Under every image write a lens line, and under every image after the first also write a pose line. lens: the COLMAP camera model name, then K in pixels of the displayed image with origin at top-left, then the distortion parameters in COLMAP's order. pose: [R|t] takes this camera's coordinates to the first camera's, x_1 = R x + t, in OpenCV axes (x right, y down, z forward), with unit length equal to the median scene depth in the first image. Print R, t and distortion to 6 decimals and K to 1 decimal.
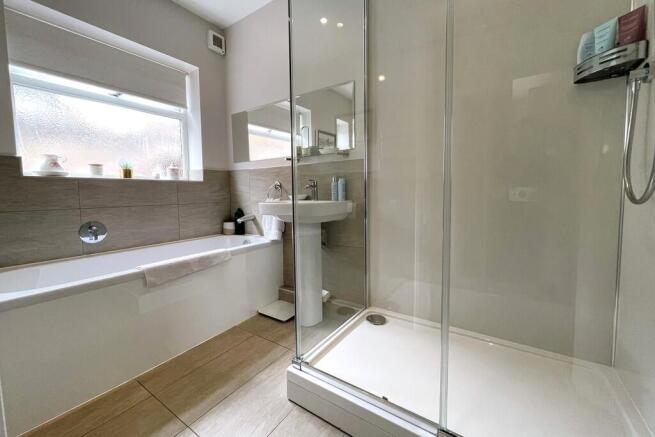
lens RADIAL K [[263.1, 0, 329.9], [0, 263.1, 230.2], [0, 0, 1]] dist [-0.000267, -0.000024]
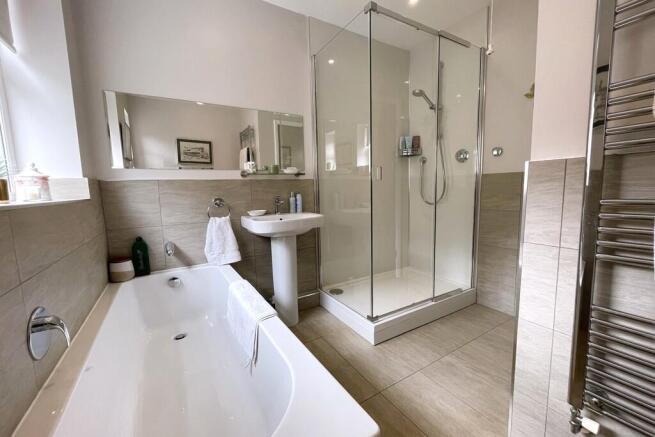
lens RADIAL K [[263.1, 0, 329.9], [0, 263.1, 230.2], [0, 0, 1]] dist [-0.000267, -0.000024]
pose [[0.414941, -0.158244, 0.895981, -0.960308], [0.129128, 0.985033, 0.114172, -0.147205], [-0.900638, 0.068321, 0.429165, 0.349565]]
